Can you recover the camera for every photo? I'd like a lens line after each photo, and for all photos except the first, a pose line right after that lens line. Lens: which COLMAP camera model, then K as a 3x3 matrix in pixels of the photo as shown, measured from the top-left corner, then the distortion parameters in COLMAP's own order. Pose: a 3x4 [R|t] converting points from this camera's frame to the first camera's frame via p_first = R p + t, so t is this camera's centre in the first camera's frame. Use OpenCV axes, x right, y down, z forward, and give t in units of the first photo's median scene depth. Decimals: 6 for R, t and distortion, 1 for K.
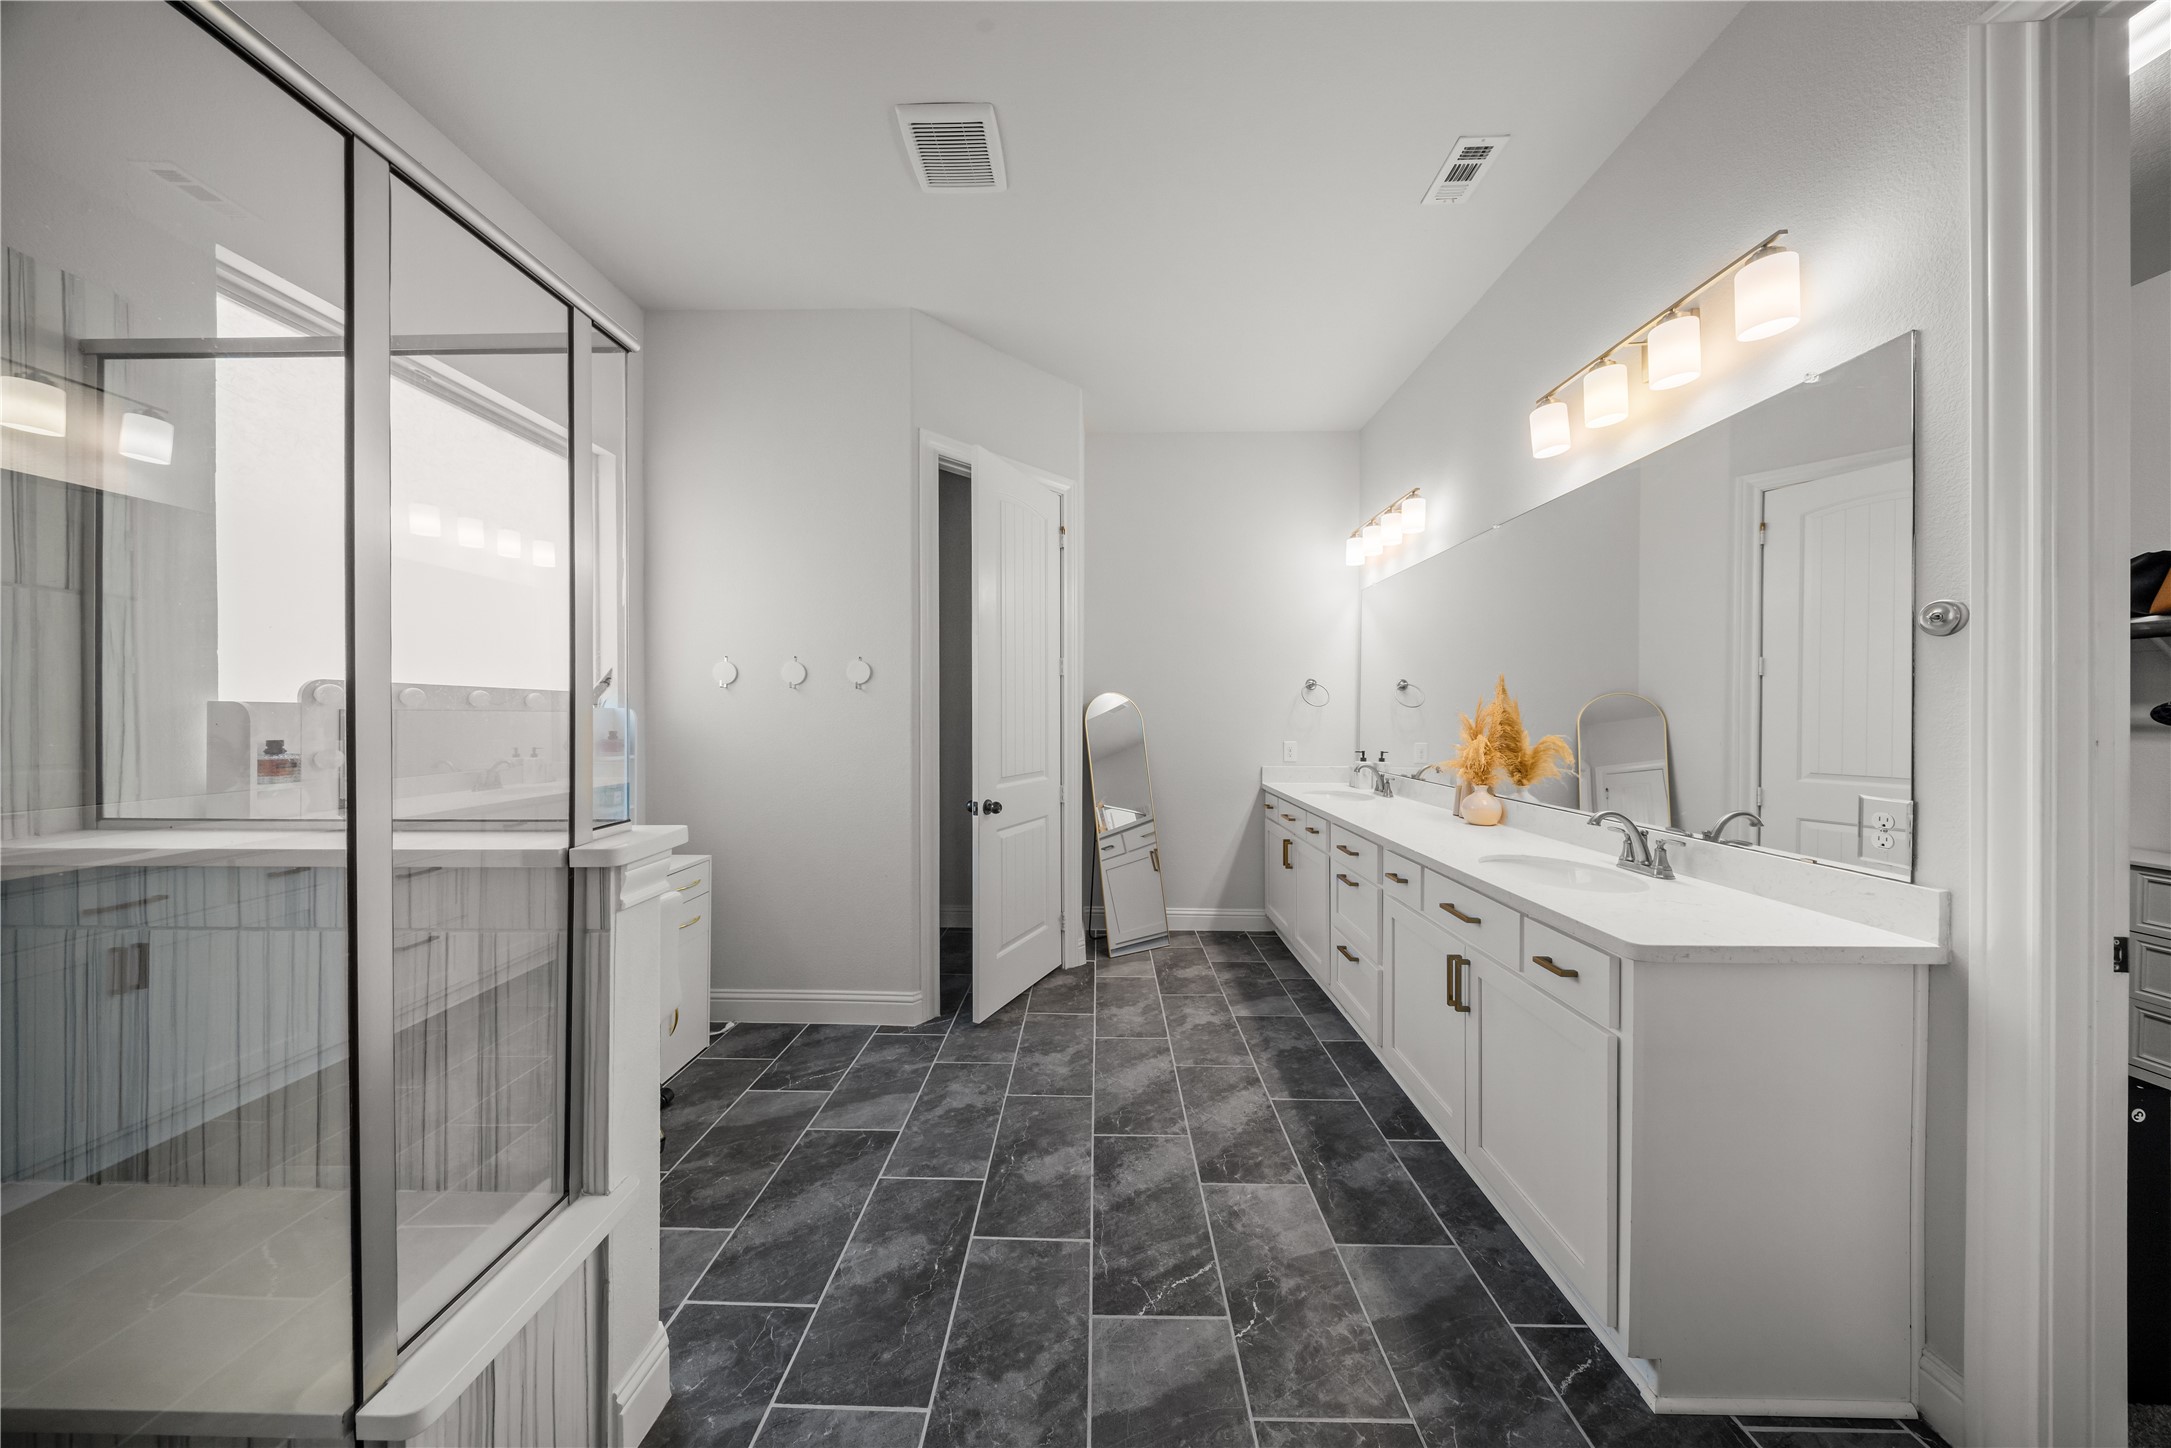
lens RADIAL K [[638.4, 0, 1084.8], [0, 638.4, 732.4], [0, 0, 1]] dist [0.004868, -0.001942]
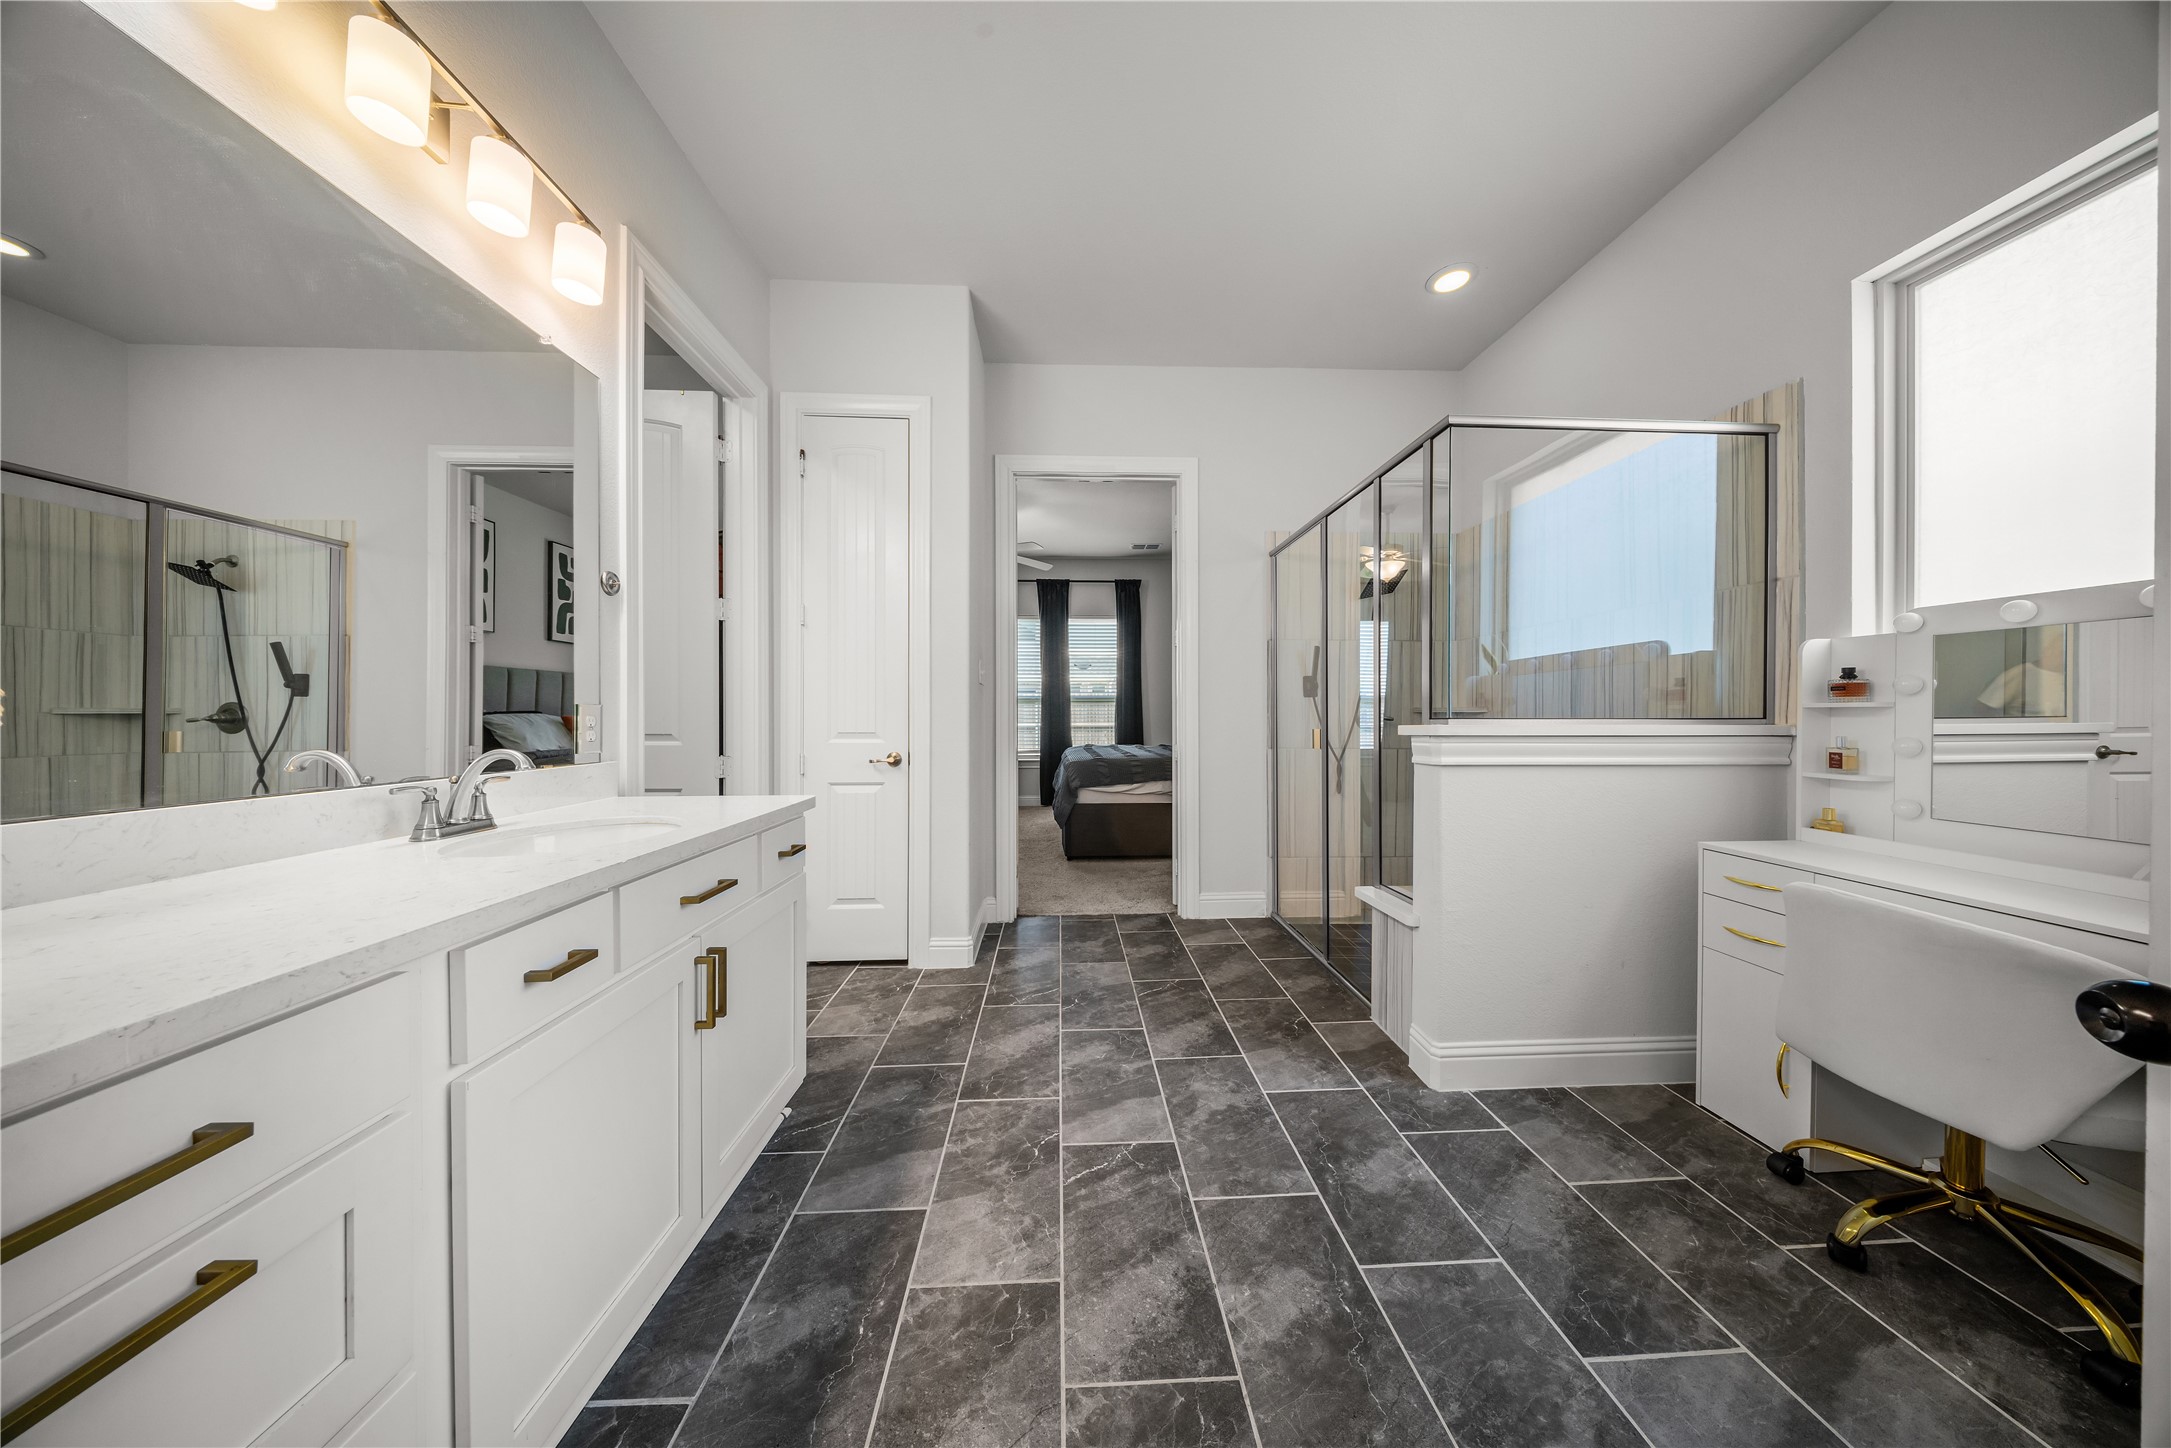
lens RADIAL K [[639.9, 0, 1088.7], [0, 639.9, 718.2], [0, 0, 1]] dist [0.004327, -0.001413]
pose [[-0.997598, -0.001518, -0.069249, 0.215207], [-0.004073, 0.999315, 0.036782, 0.059303], [0.069146, 0.036976, -0.996921, 1.810633]]
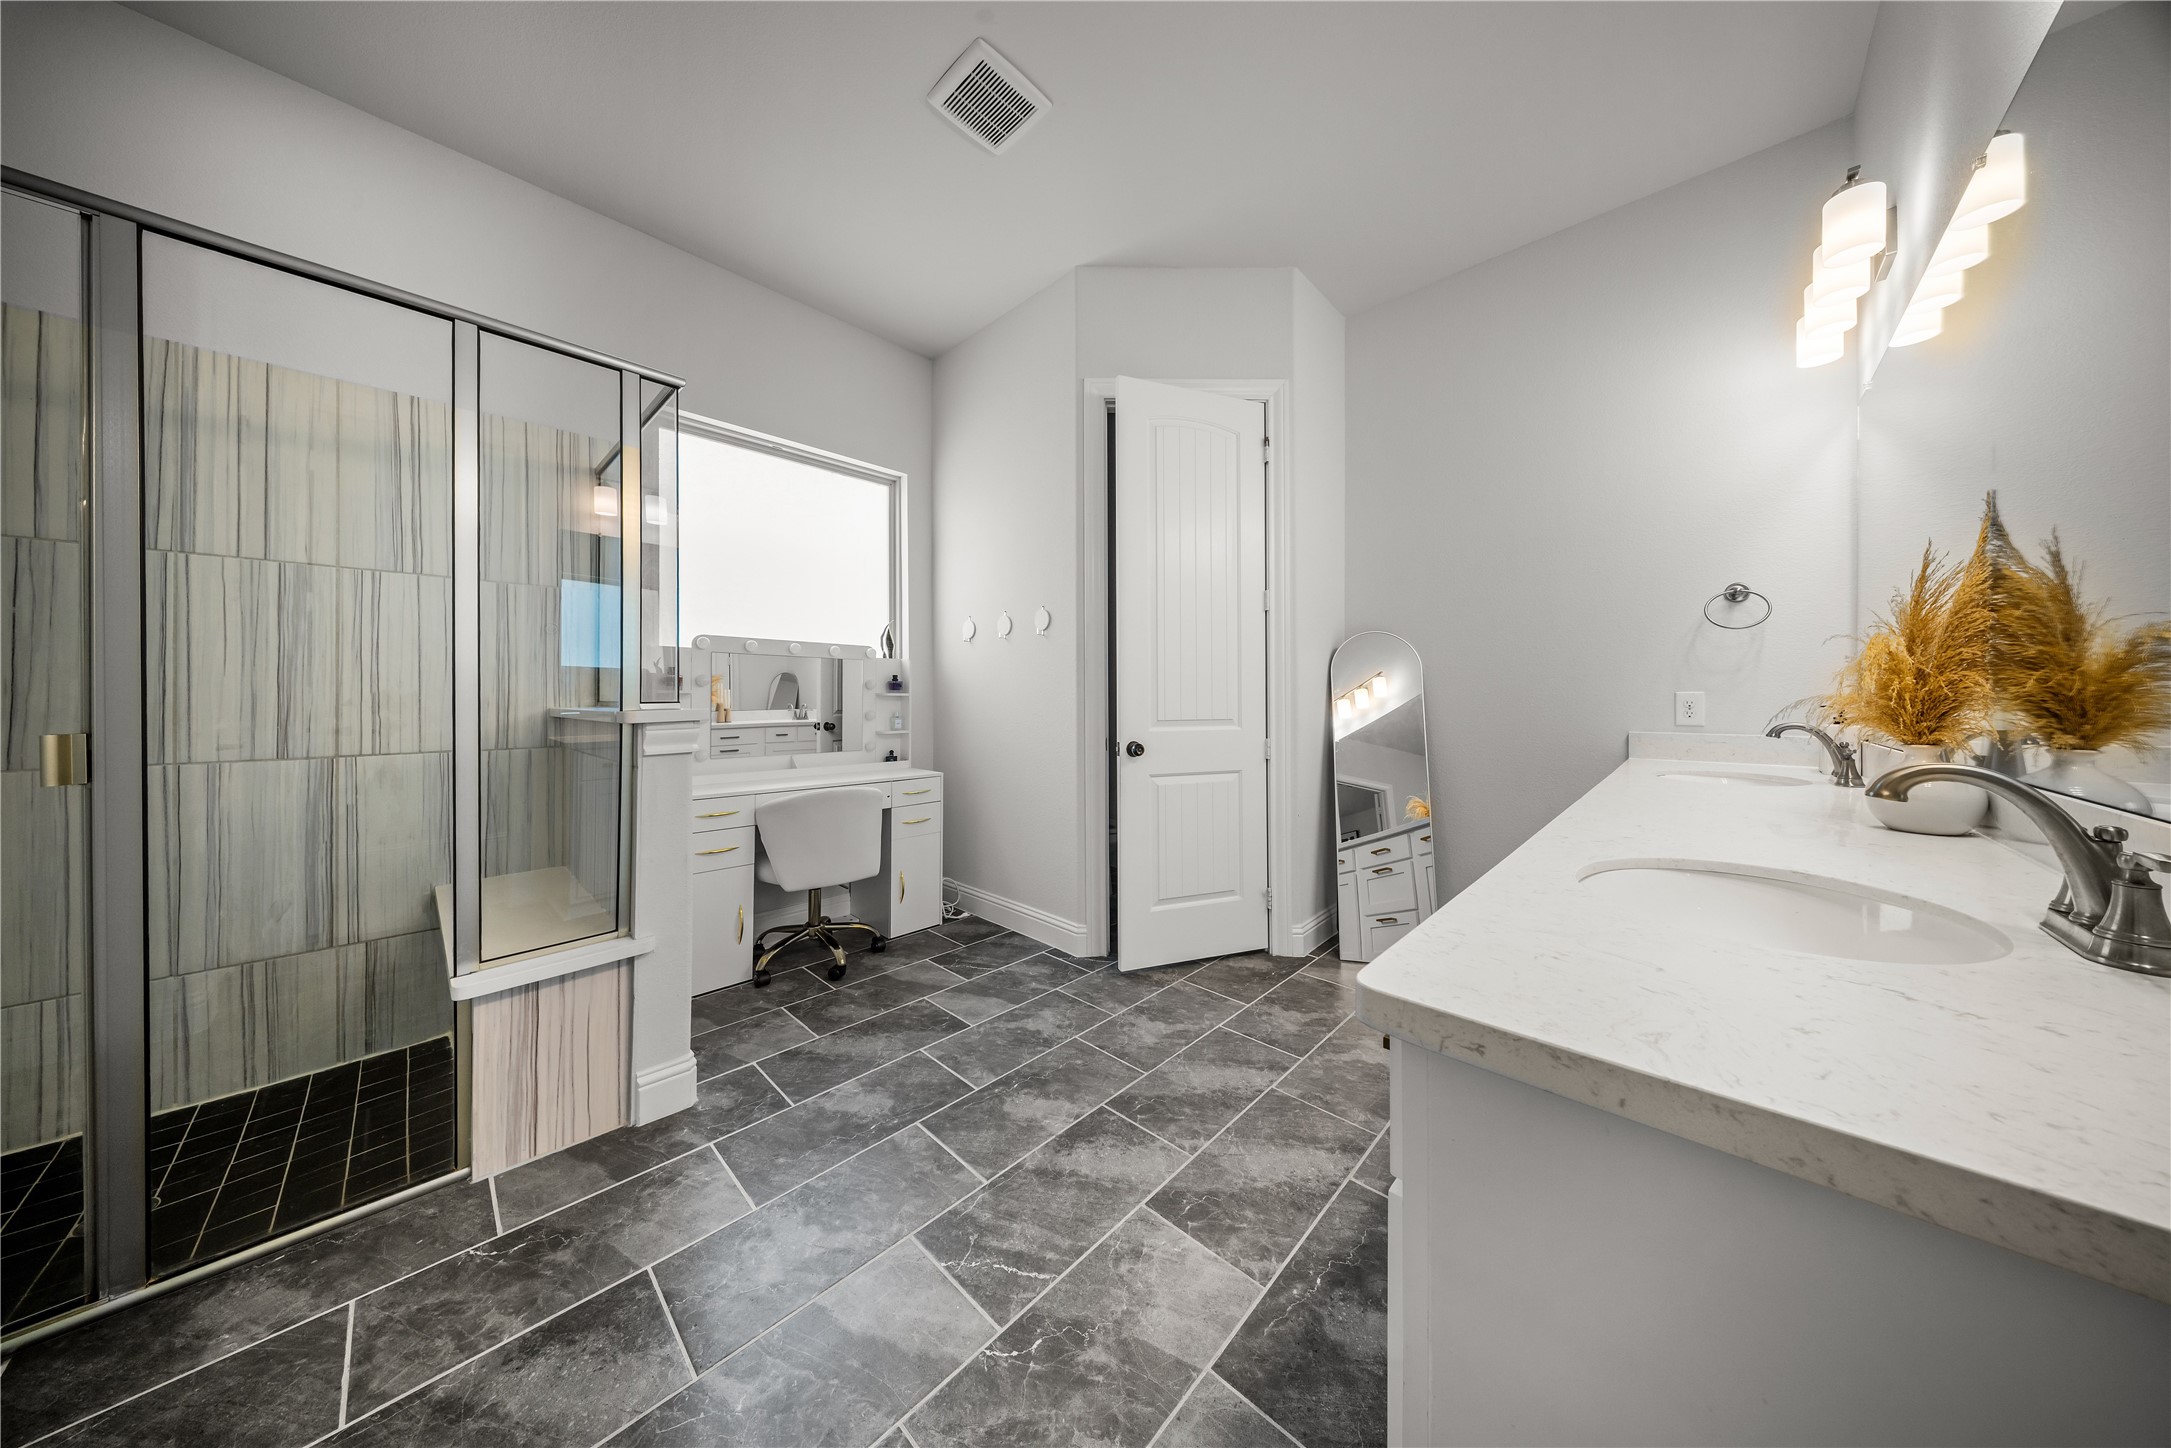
lens RADIAL K [[646.0, 0, 1088.2], [0, 646.0, 705.5], [0, 0, 1]] dist [0.010224, -0.001895]
pose [[0.740254, 0.008617, -0.672272, 0.716713], [-0.020898, 0.999730, -0.010197, 0.101475], [0.672002, 0.021598, 0.740234, 0.368371]]
